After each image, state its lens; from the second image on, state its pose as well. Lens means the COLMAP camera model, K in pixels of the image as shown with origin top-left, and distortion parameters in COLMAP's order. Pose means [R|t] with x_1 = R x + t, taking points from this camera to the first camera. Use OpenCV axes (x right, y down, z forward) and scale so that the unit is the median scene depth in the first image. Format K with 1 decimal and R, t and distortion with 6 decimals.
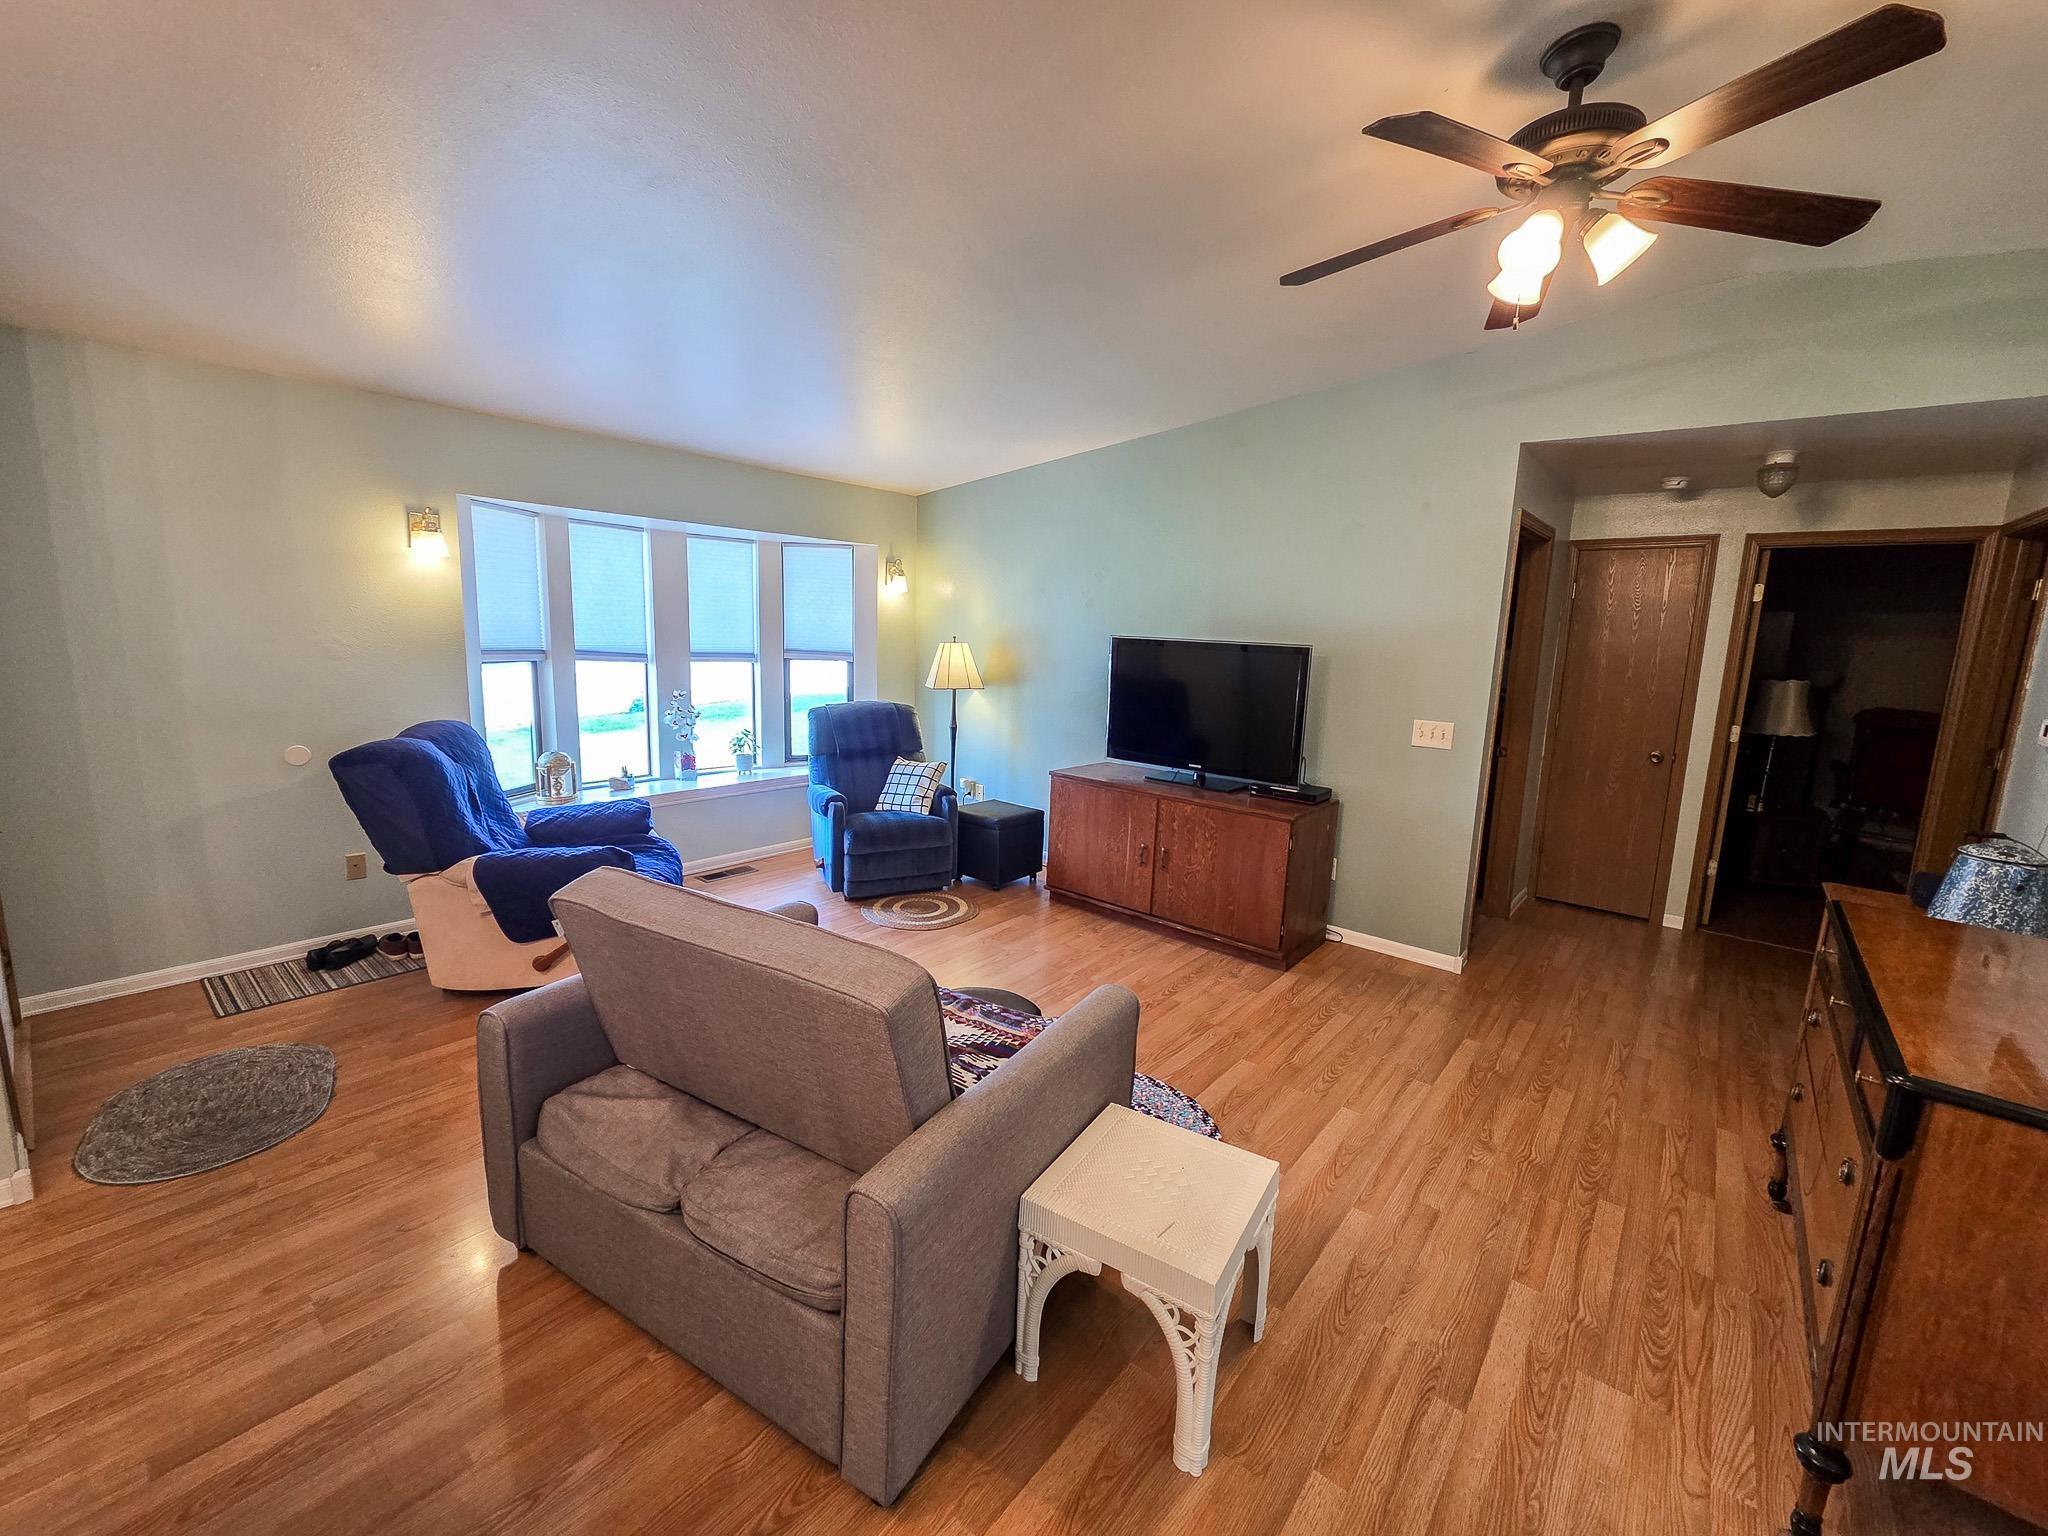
lens RADIAL K [[838.9, 0, 1037.0], [0, 838.9, 758.6], [0, 0, 1]] dist [0.005658, -0.000889]
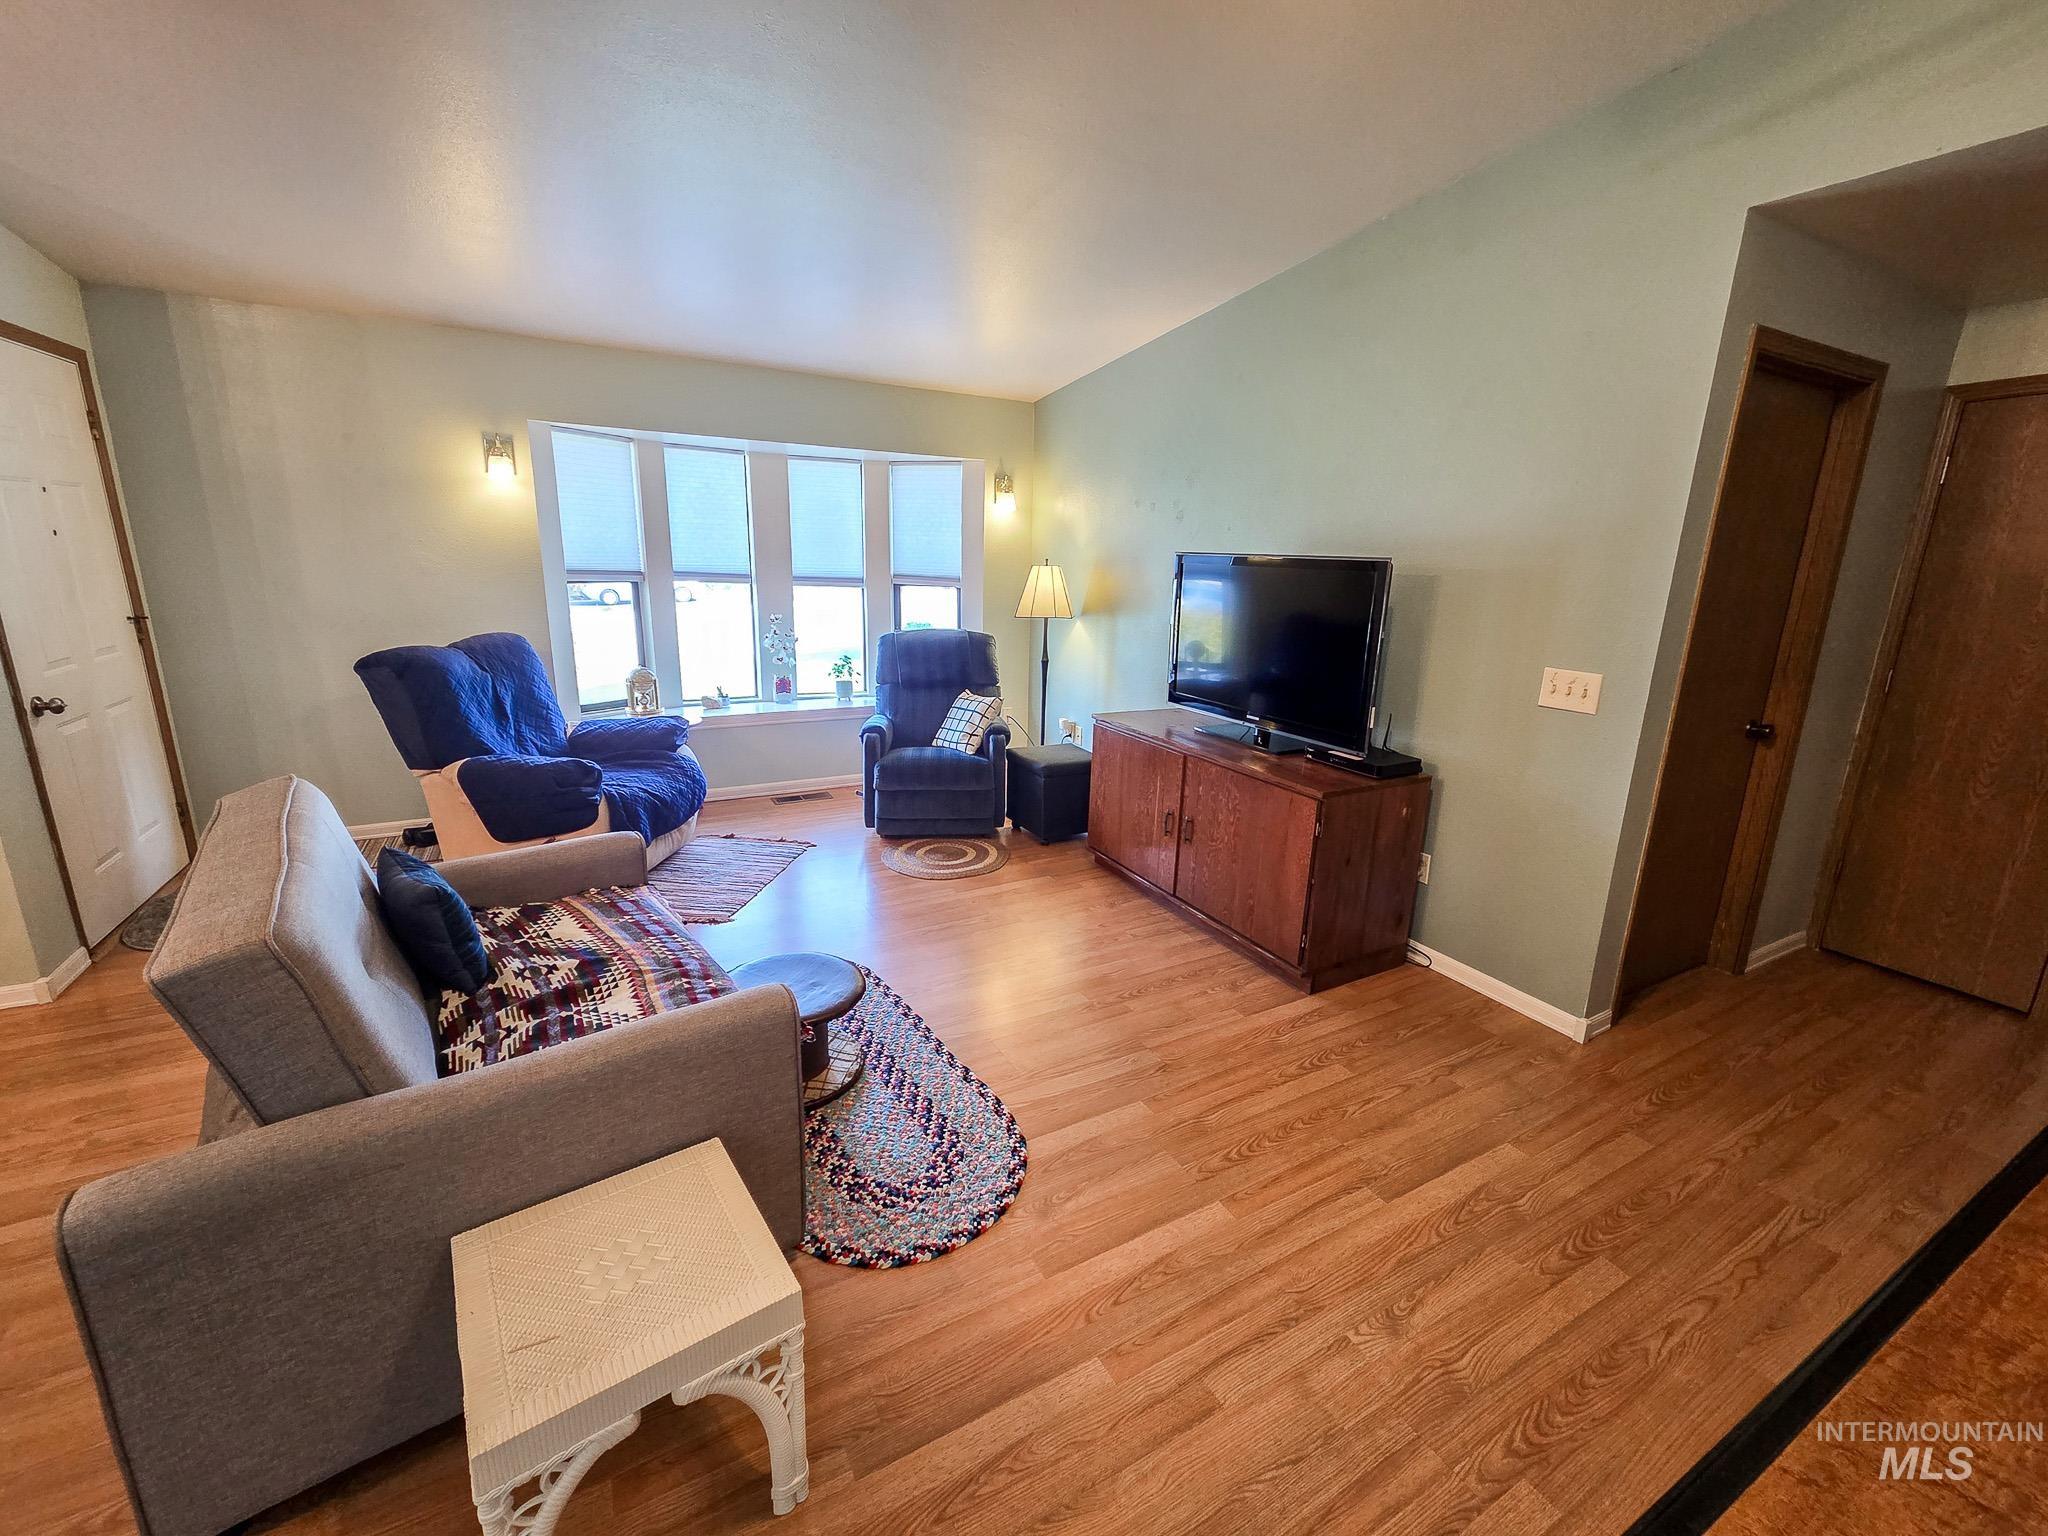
lens RADIAL K [[838.9, 0, 1029.8], [0, 838.9, 758.8], [0, 0, 1]] dist [0.005658, -0.000889]
pose [[0.929681, 0.077600, -0.360099, 0.293680], [-0.052071, 0.995427, 0.080080, -0.005245], [0.364667, -0.055698, 0.929471, 0.198957]]
